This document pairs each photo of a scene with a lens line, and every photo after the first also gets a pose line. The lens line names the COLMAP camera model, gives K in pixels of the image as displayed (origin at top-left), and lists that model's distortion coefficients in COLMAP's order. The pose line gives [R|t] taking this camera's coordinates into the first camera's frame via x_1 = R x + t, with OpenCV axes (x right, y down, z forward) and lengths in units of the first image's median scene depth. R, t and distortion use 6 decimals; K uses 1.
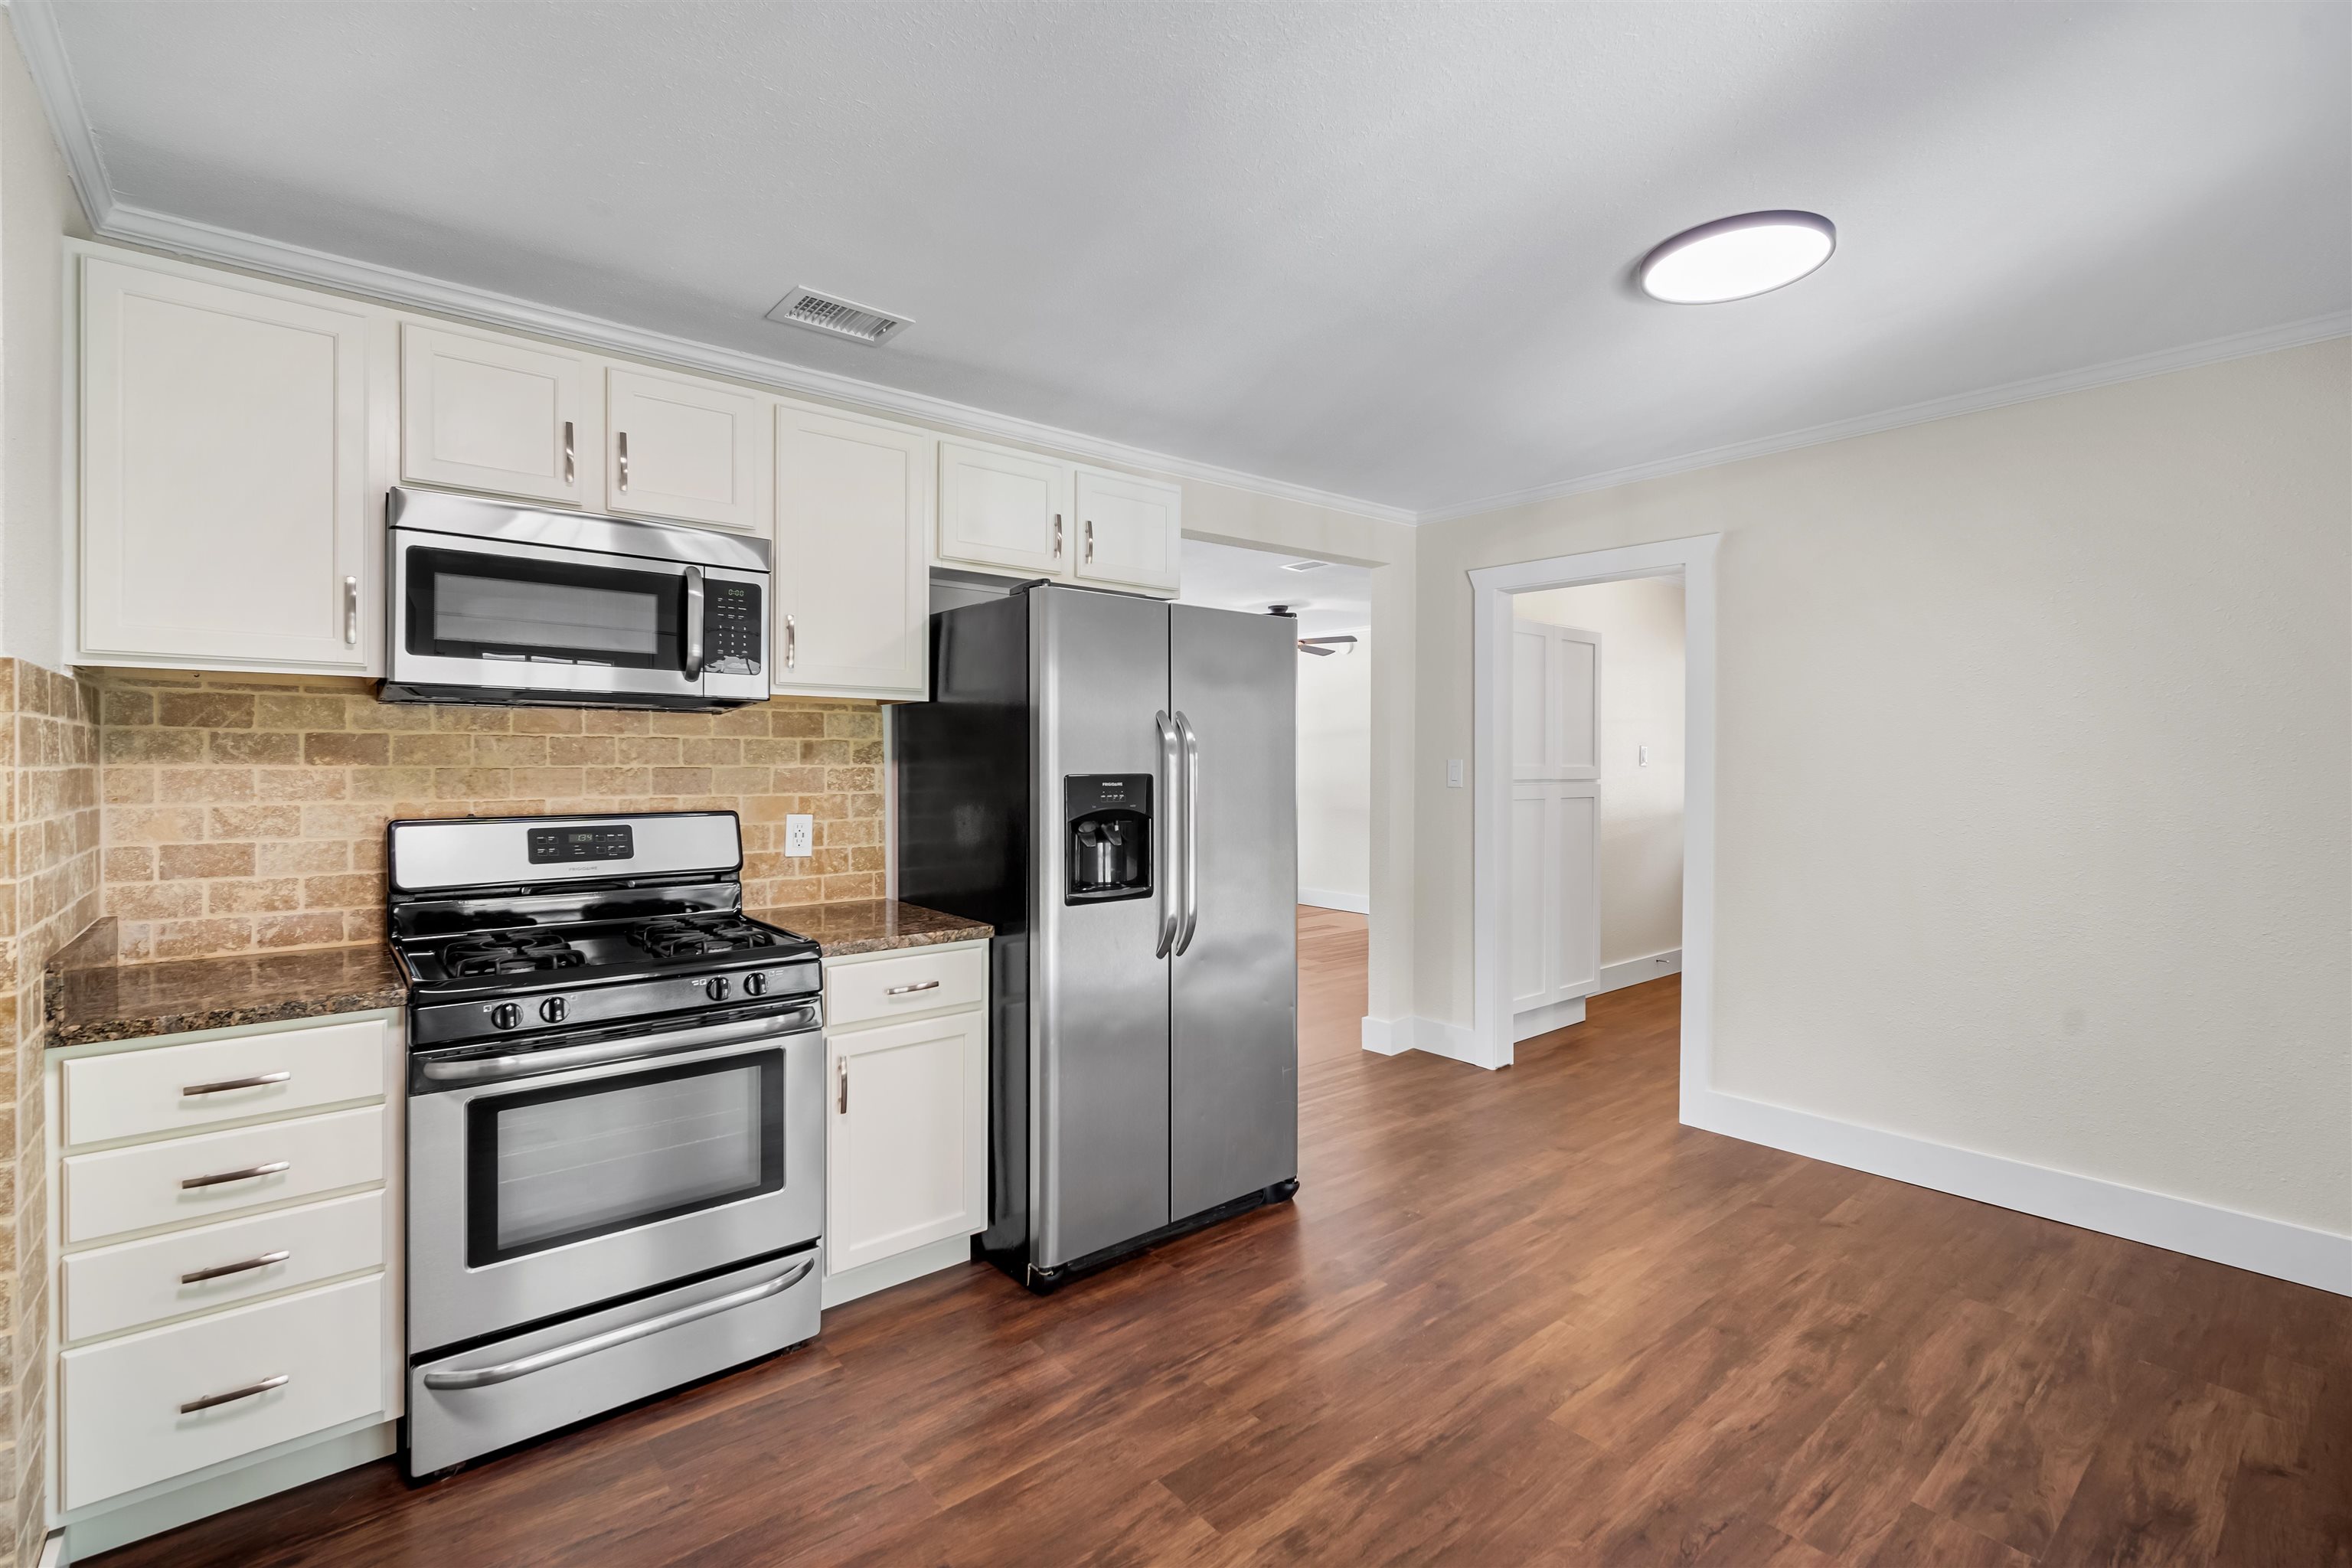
lens RADIAL K [[1038.1, 0, 1180.5], [0, 1038.1, 789.2], [0, 0, 1]] dist [-0.005836, 0.000170]
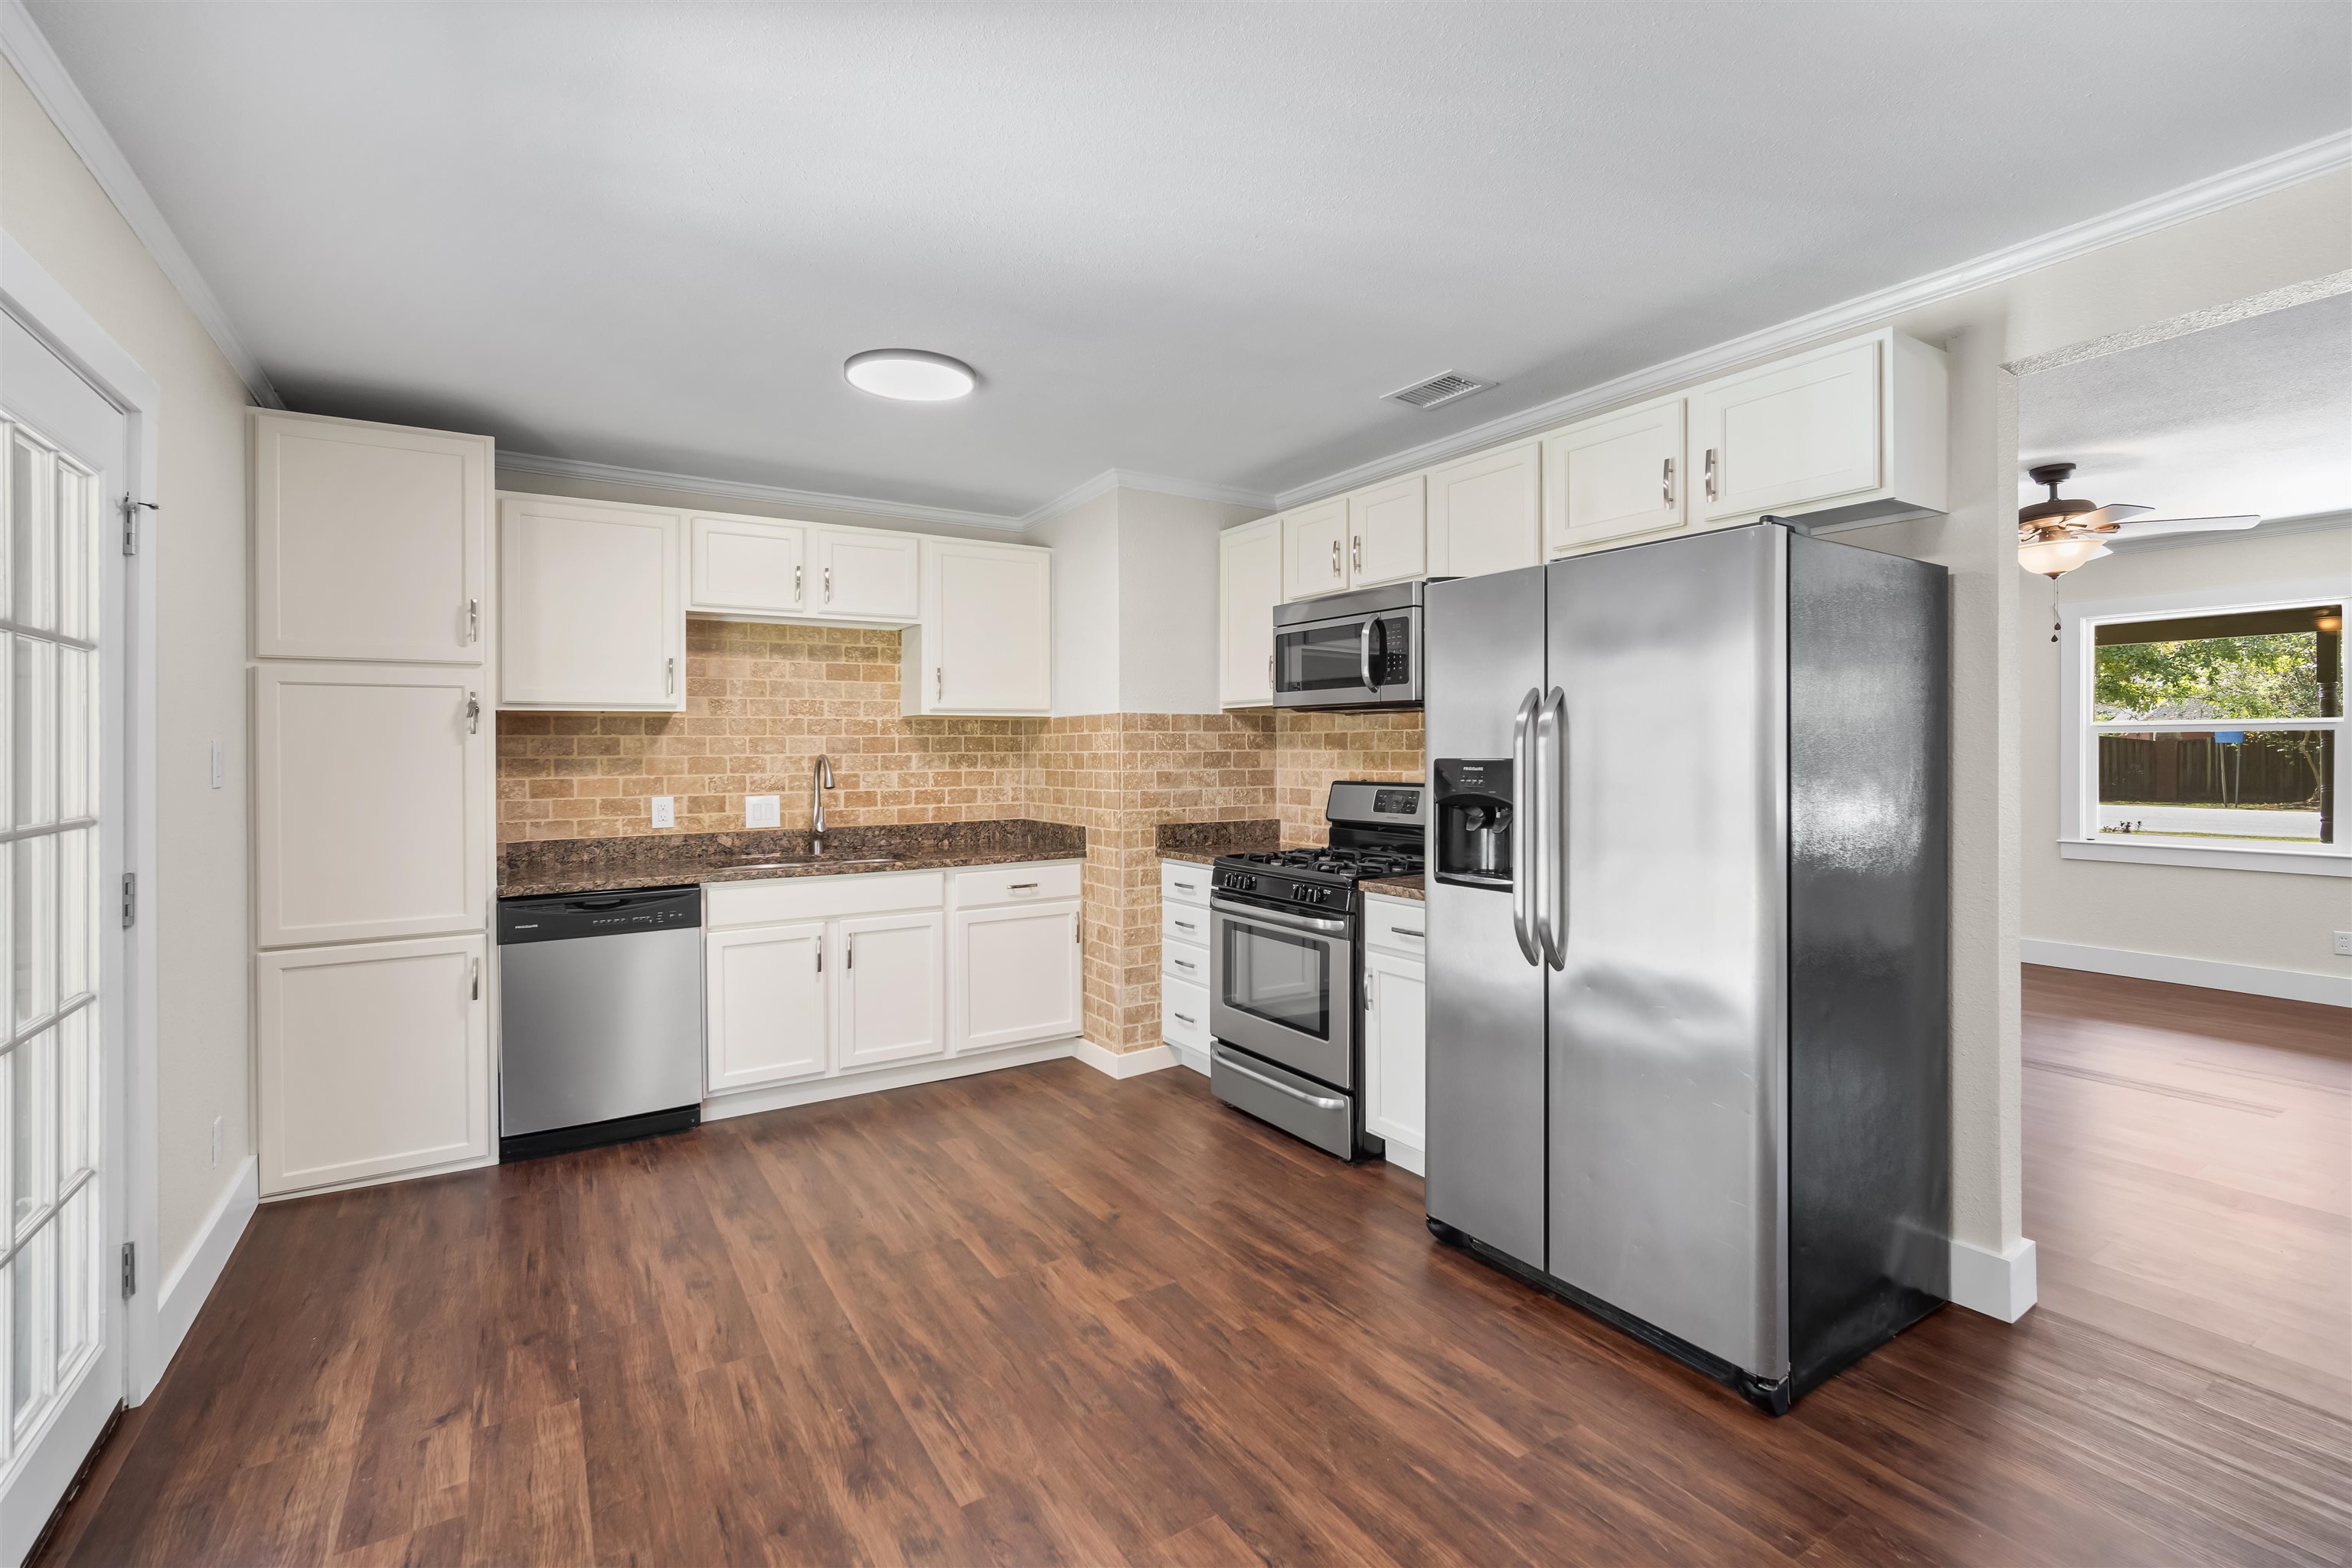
lens RADIAL K [[1038.1, 0, 1180.5], [0, 1038.1, 789.2], [0, 0, 1]] dist [-0.005836, 0.000170]
pose [[-0.119228, 0.036740, -0.992187, 1.014223], [-0.024780, 0.998894, 0.039966, -0.019774], [0.992558, 0.029351, -0.118186, 0.903696]]
